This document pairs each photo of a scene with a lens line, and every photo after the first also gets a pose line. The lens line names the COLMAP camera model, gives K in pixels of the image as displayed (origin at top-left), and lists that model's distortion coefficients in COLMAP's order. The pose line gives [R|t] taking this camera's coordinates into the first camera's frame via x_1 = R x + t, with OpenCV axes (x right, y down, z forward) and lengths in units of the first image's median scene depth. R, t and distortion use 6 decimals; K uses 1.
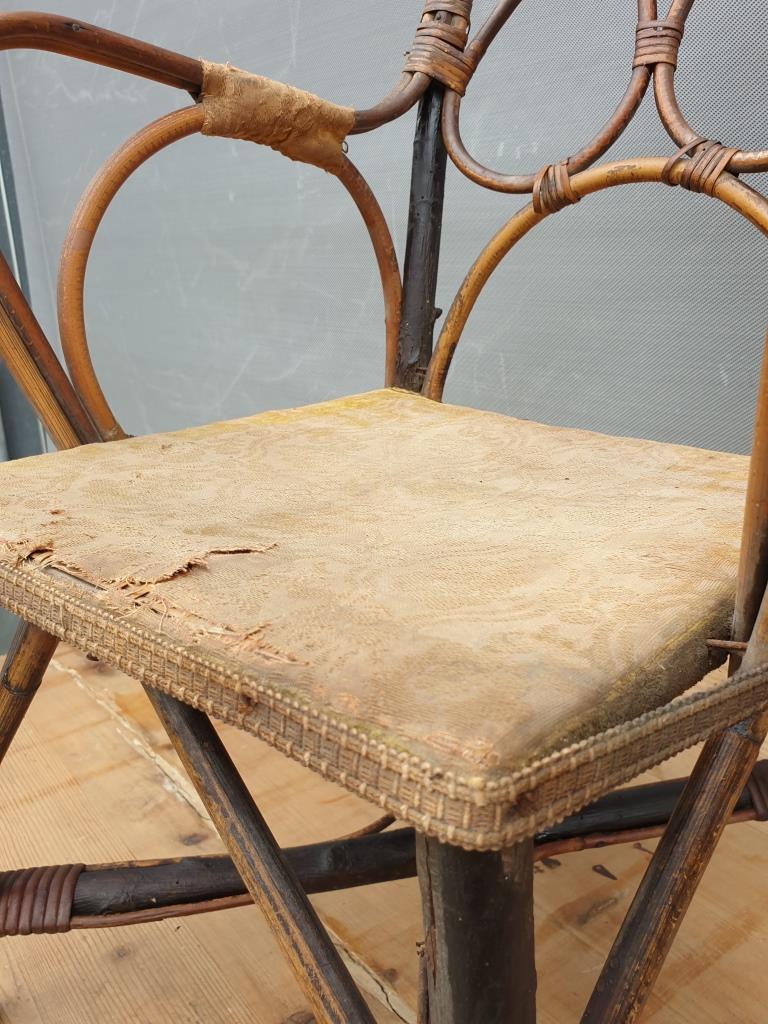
lens RADIAL K [[863.6, 0, 403.4], [0, 863.6, 539.0], [0, 0, 1]] dist [-0.001744, 0.011376]
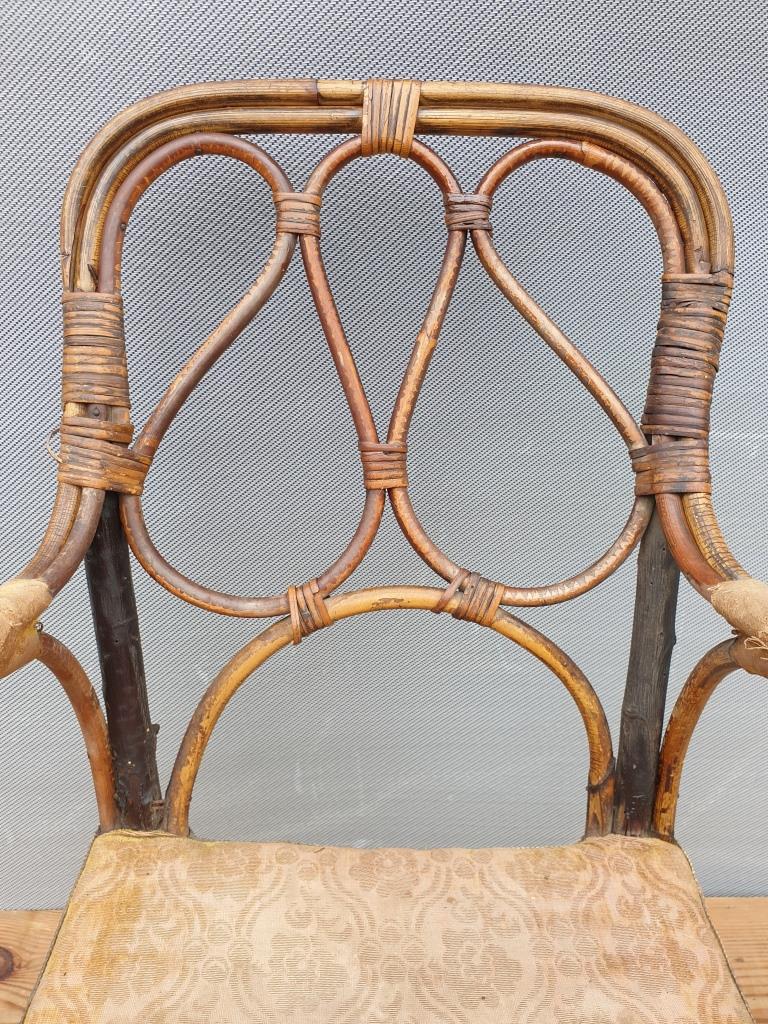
lens RADIAL K [[894.6, 0, 384.0], [0, 894.6, 512.0], [0, 0, 1]] dist [0.004238, -0.002328]
pose [[0.762142, -0.260675, 0.592612, -0.614585], [0.210870, 0.965393, 0.153457, -1.364118], [-0.612106, 0.008008, 0.790735, 0.465480]]
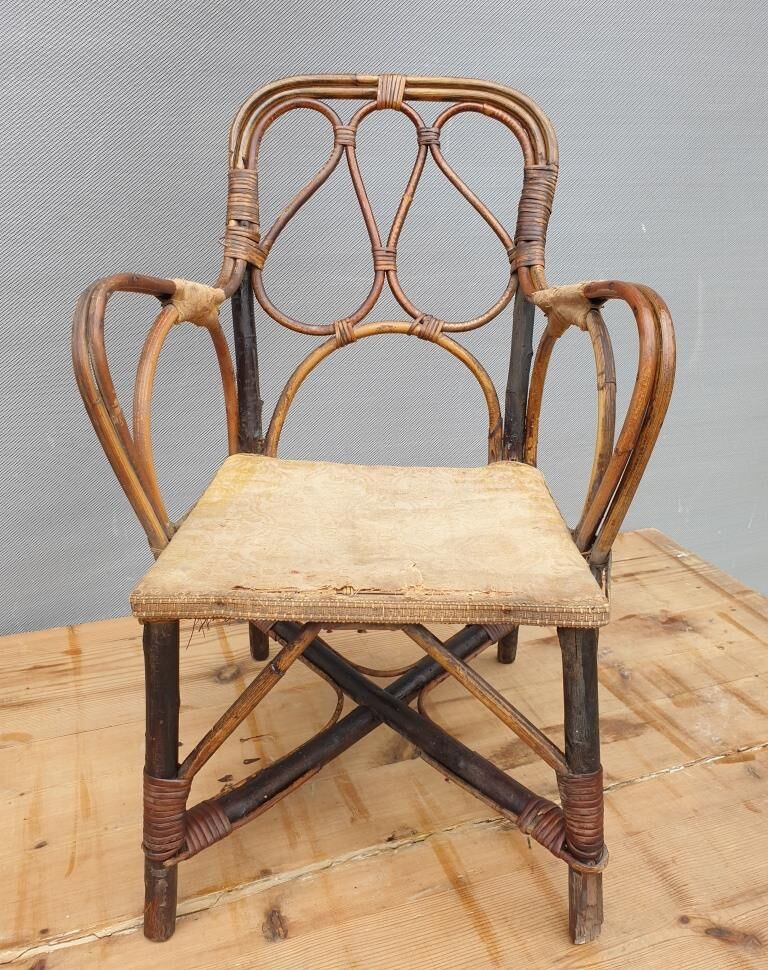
lens RADIAL K [[860.9, 0, 385.7], [0, 860.9, 473.4], [0, 0, 1]] dist [0.003816, -0.002135]
pose [[0.777878, -0.180486, 0.601940, -1.863304], [0.190680, 0.980498, 0.047581, -0.413504], [-0.598788, 0.077766, 0.797123, -0.922133]]
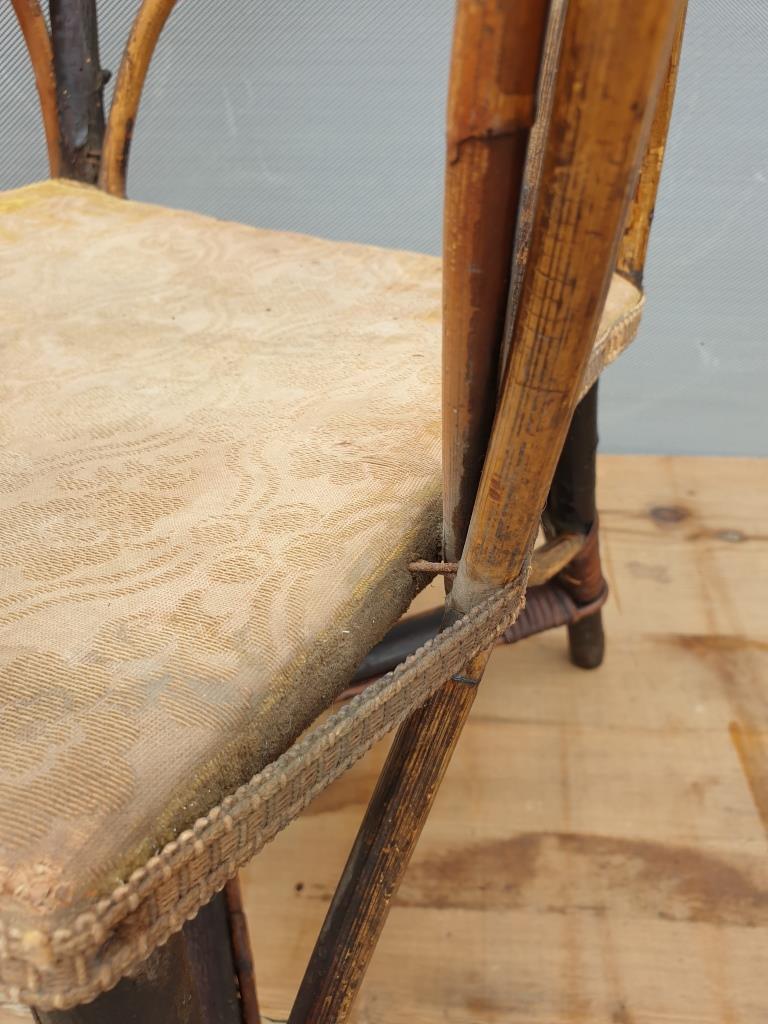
lens RADIAL K [[894.6, 0, 384.0], [0, 894.6, 512.0], [0, 0, 1]] dist [0.004238, -0.002328]
pose [[0.968963, -0.110446, 0.221160, 0.147037], [0.059807, 0.972803, 0.223780, -0.110237], [-0.239861, -0.203607, 0.949216, 0.230401]]
